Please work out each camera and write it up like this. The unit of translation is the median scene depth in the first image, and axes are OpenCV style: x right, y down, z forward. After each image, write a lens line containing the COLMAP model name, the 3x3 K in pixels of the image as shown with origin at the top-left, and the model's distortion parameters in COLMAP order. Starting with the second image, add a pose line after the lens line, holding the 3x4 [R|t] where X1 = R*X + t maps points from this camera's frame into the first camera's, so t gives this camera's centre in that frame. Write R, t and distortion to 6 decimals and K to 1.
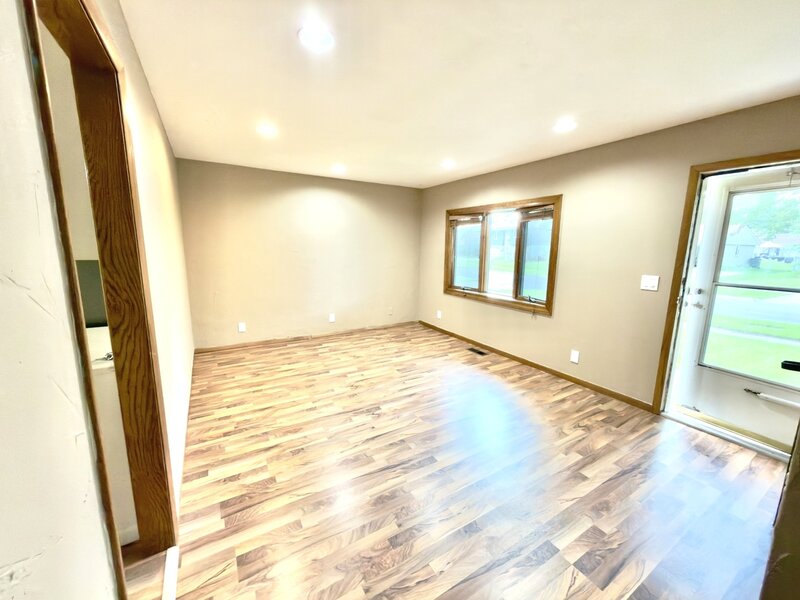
lens RADIAL K [[320.1, 0, 402.7], [0, 320.1, 302.2], [0, 0, 1]] dist [-0.002127, -0.000525]
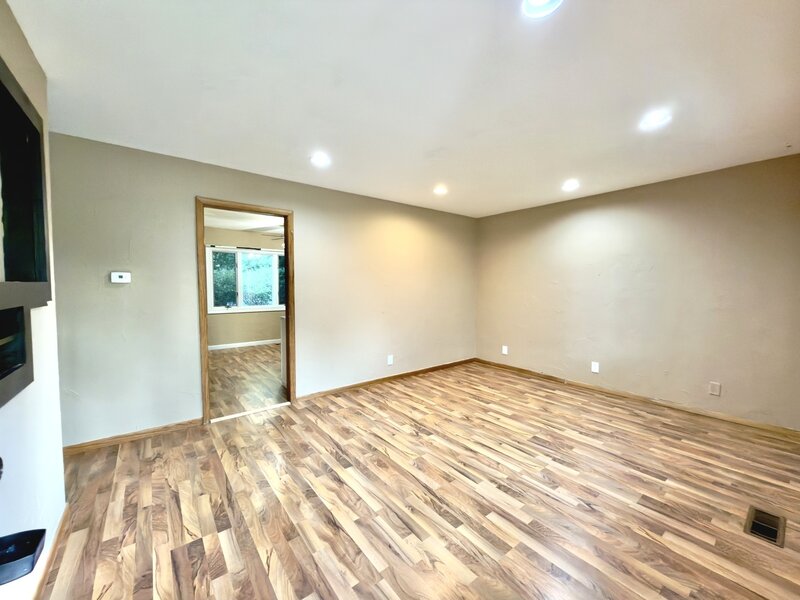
lens RADIAL K [[320.1, 0, 403.8], [0, 320.1, 298.7], [0, 0, 1]] dist [-0.002127, -0.000525]
pose [[0.126197, 0.030592, -0.991533, 0.676909], [-0.173177, 0.984855, 0.008345, -0.058483], [0.976772, 0.170657, 0.129583, 0.553951]]
